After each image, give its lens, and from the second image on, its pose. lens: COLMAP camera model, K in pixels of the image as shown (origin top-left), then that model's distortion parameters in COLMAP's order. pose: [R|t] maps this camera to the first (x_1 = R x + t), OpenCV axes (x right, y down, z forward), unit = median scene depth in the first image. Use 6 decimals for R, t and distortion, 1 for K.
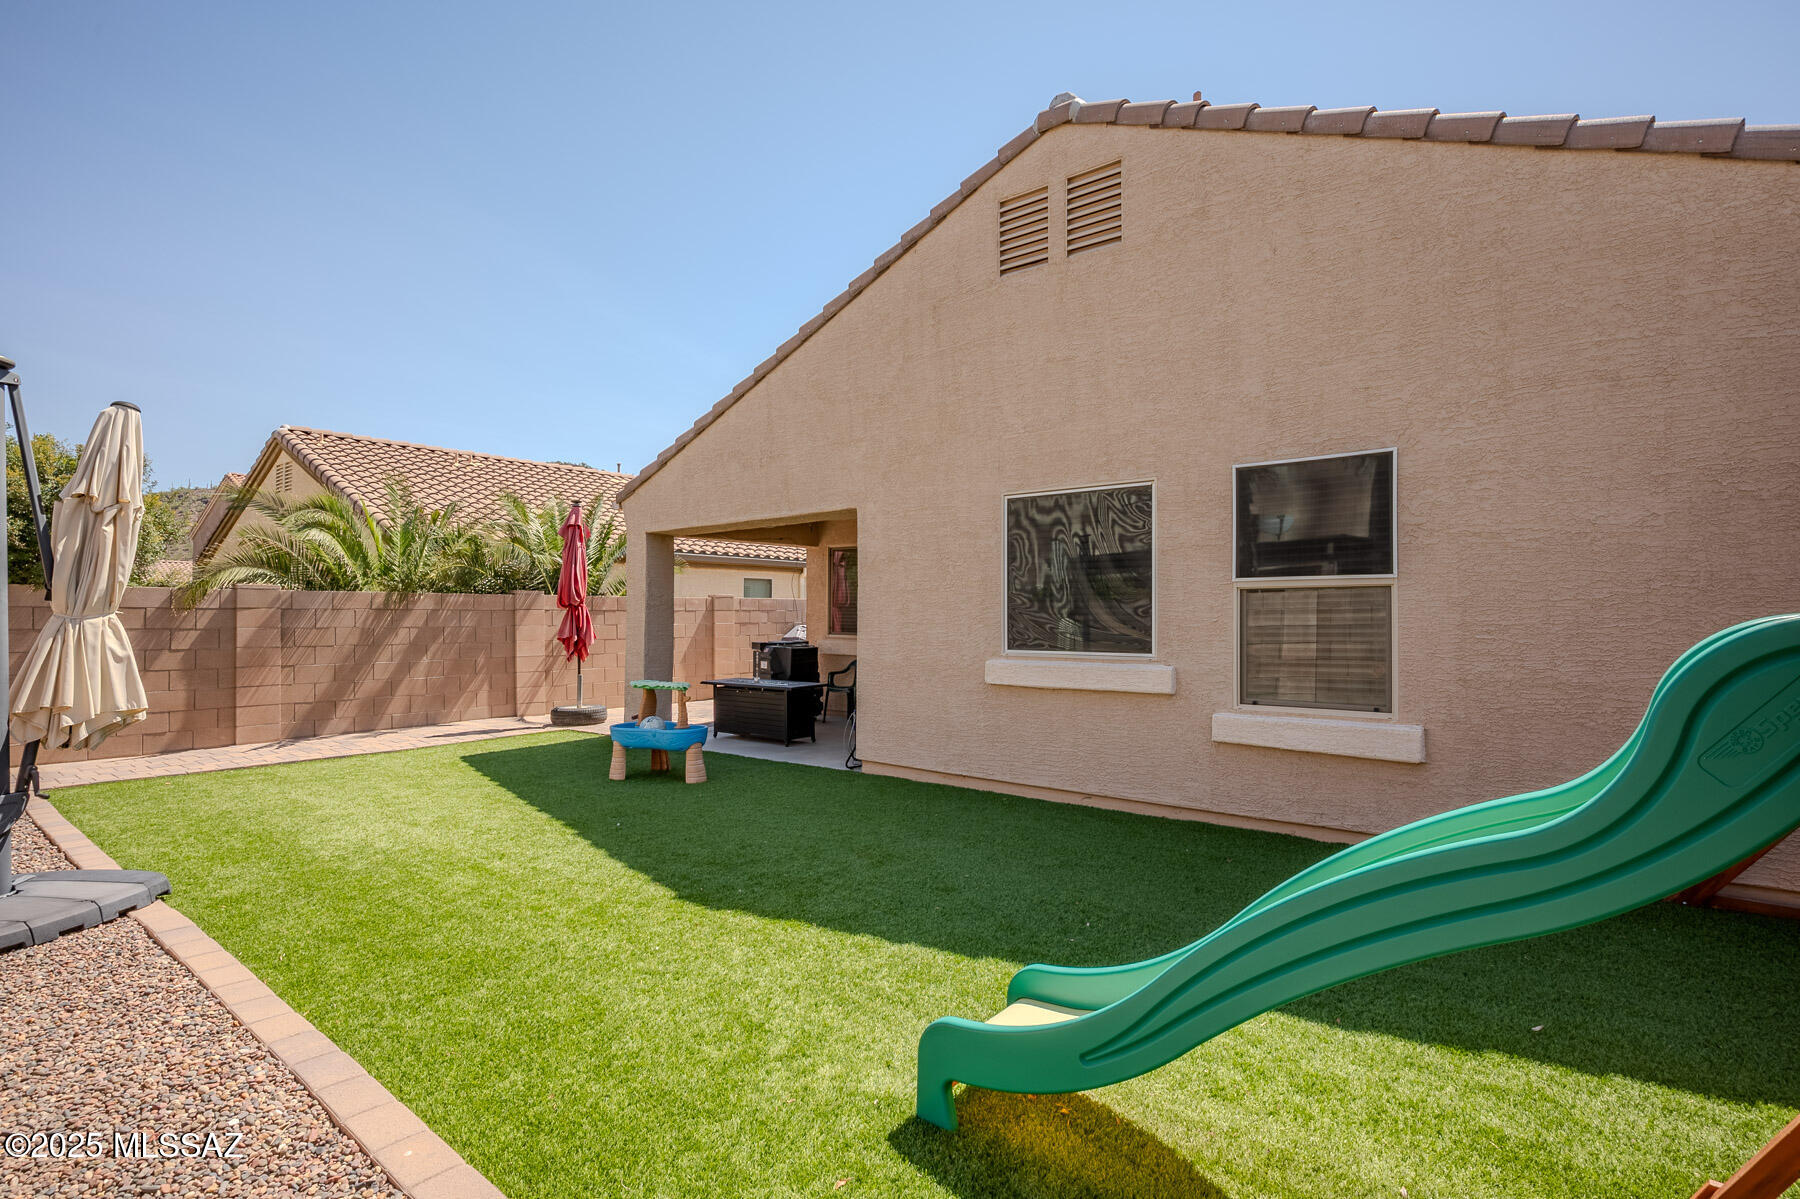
lens RADIAL K [[869.9, 0, 901.7], [0, 869.9, 604.2], [0, 0, 1]] dist [-0.003484, 0.004629]
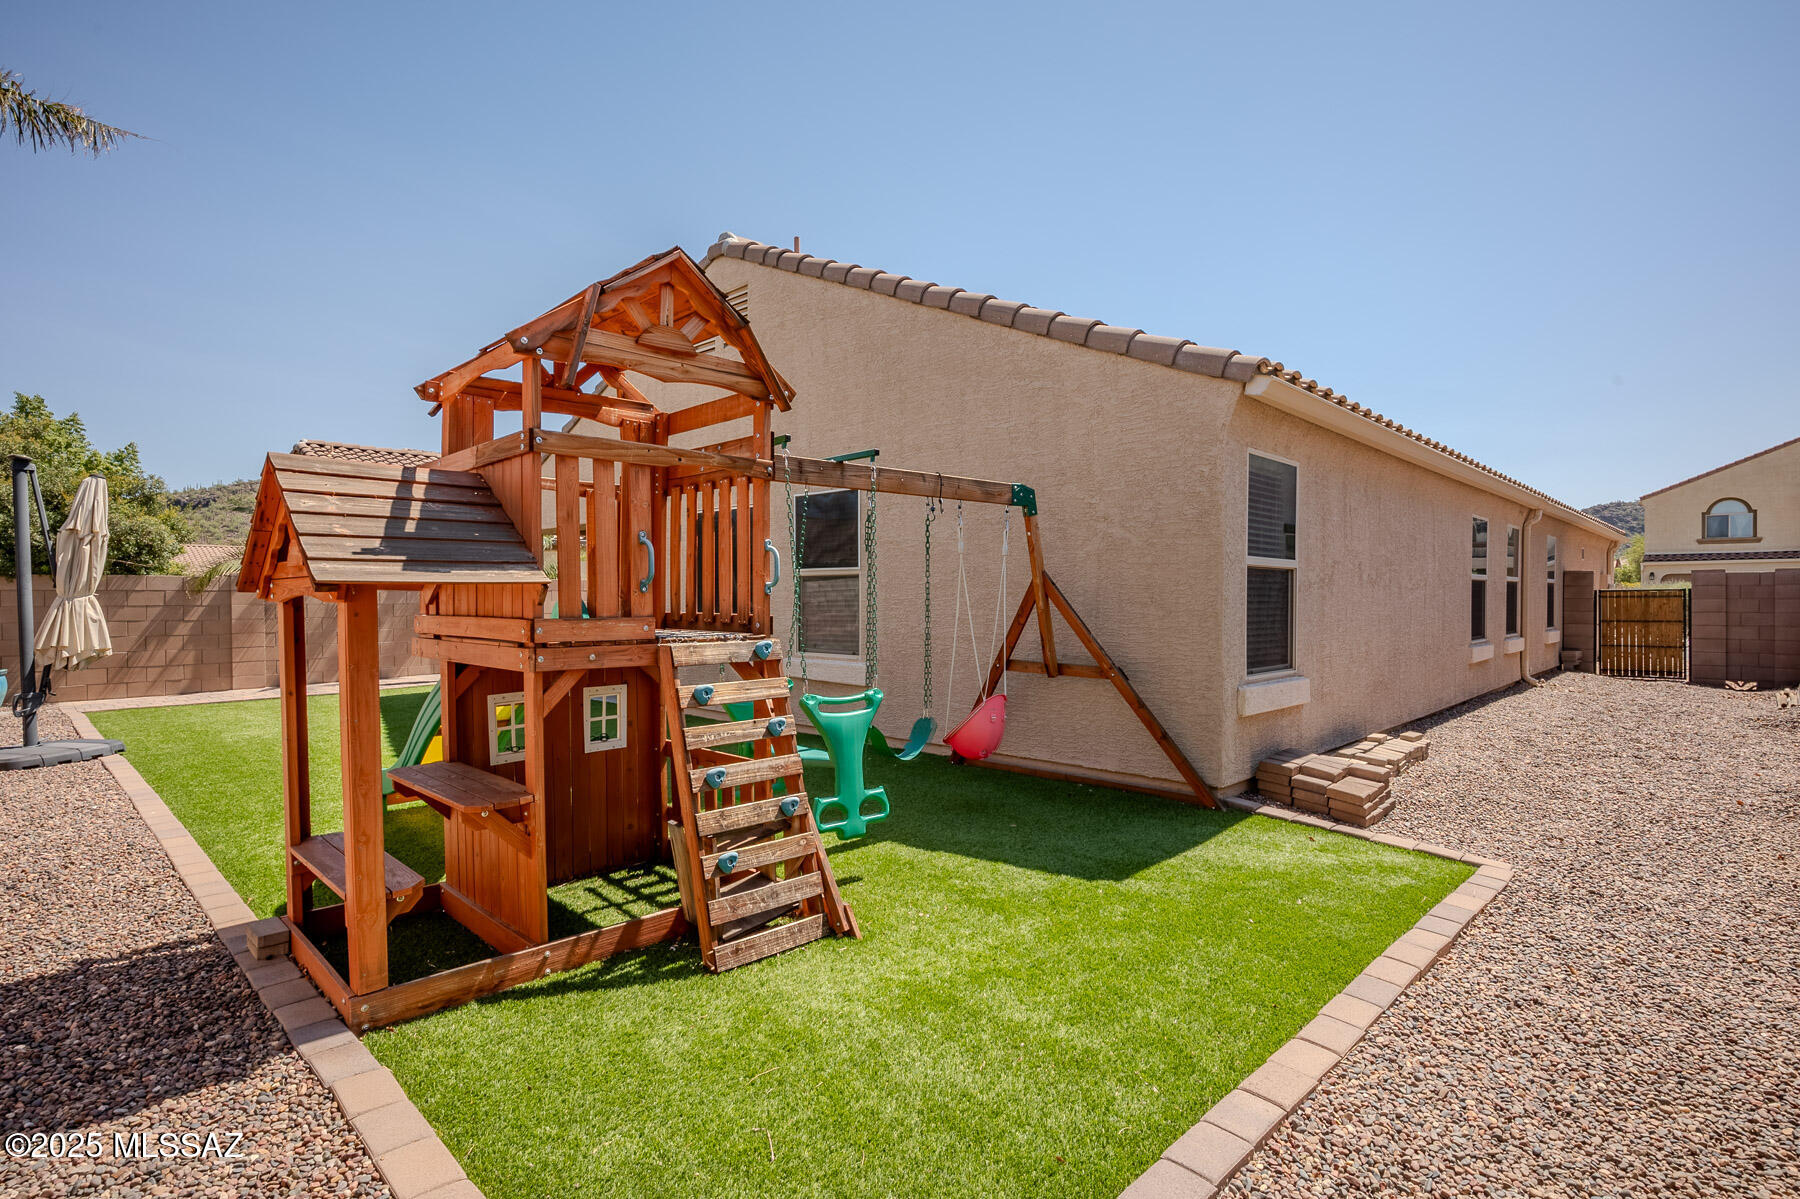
lens RADIAL K [[869.9, 0, 898.2], [0, 869.9, 605.4], [0, 0, 1]] dist [-0.003484, 0.004629]
pose [[0.997217, -0.001935, -0.074529, 0.632579], [0.003897, 0.999649, 0.026192, -0.006090], [0.074452, -0.026410, 0.996875, -0.472901]]
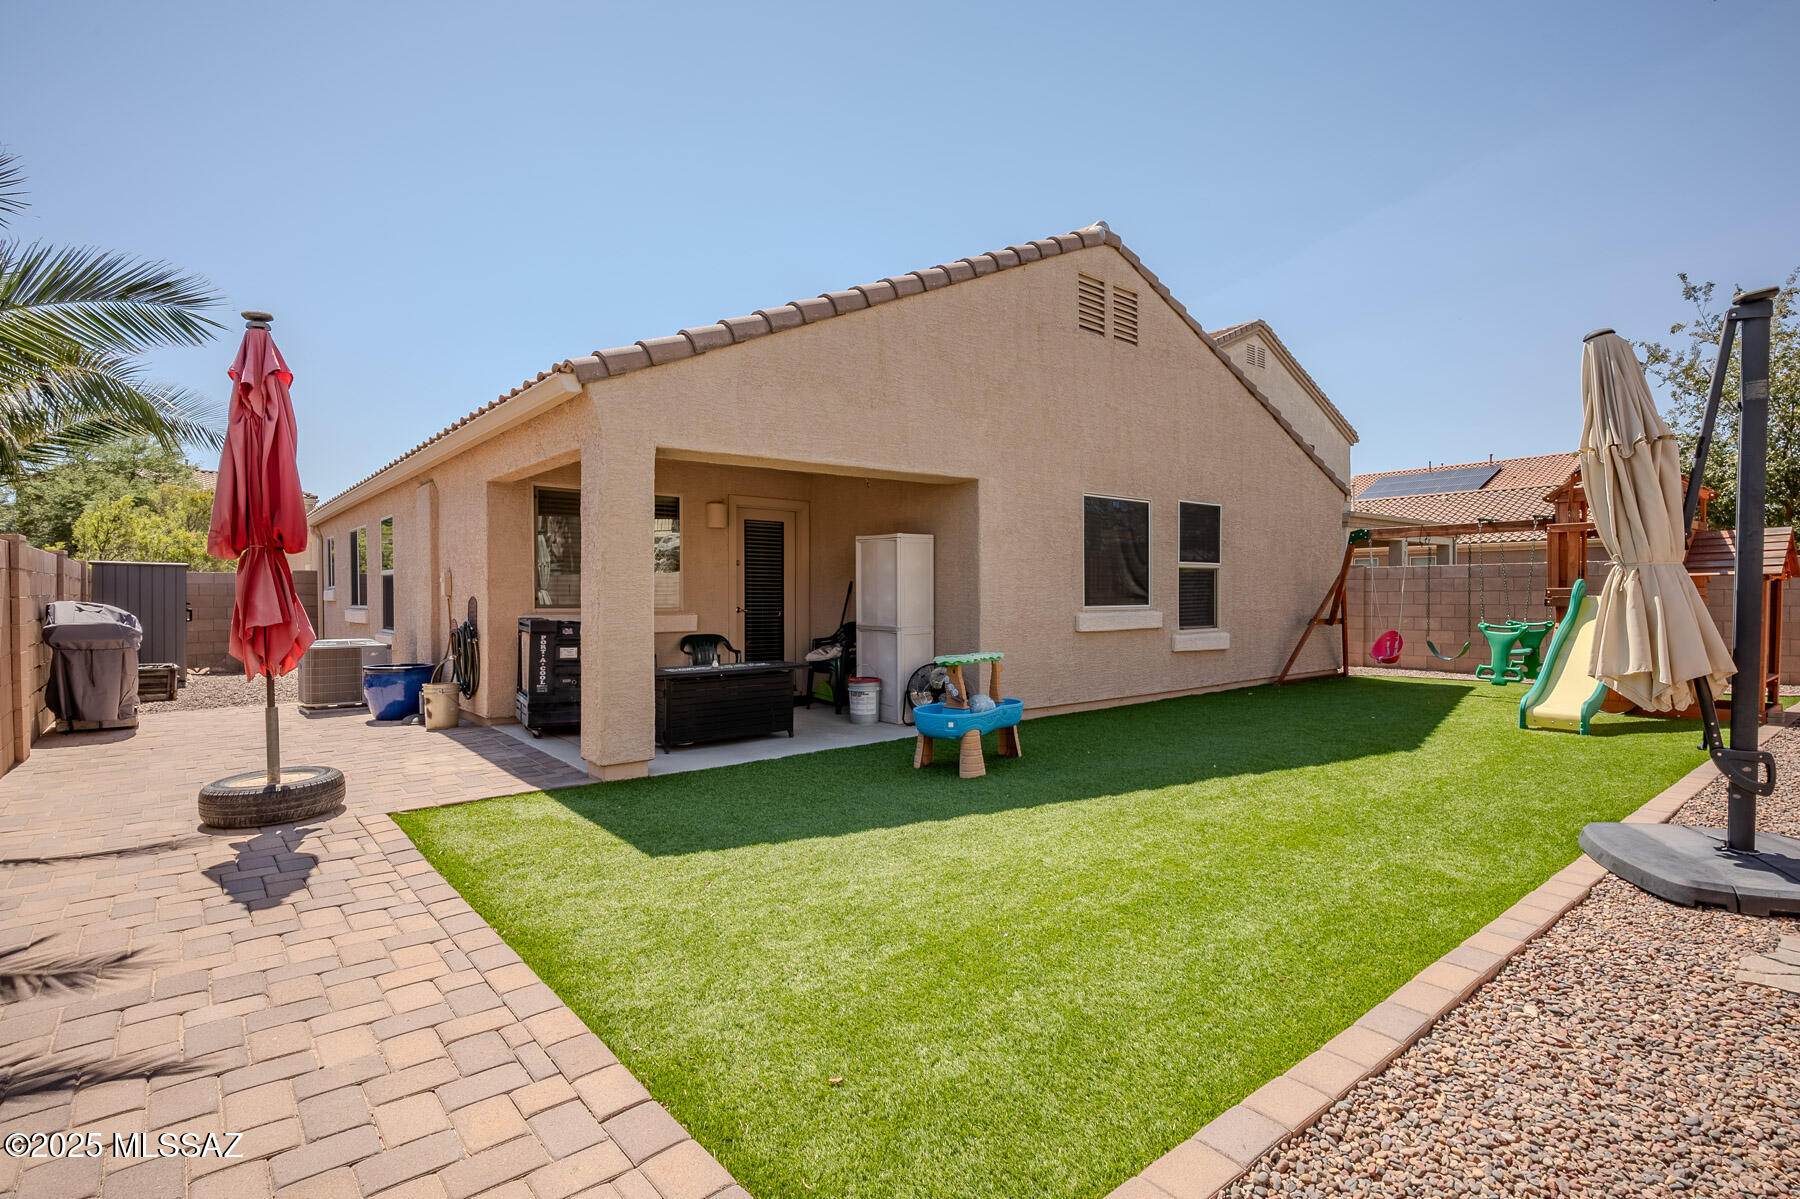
lens RADIAL K [[869.9, 0, 899.5], [0, 869.9, 602.3], [0, 0, 1]] dist [-0.003484, 0.004629]
pose [[0.196490, -0.011890, 0.980434, -1.432461], [-0.010777, 0.999840, 0.014285, 0.033054], [-0.980447, -0.013373, 0.196331, 1.137422]]
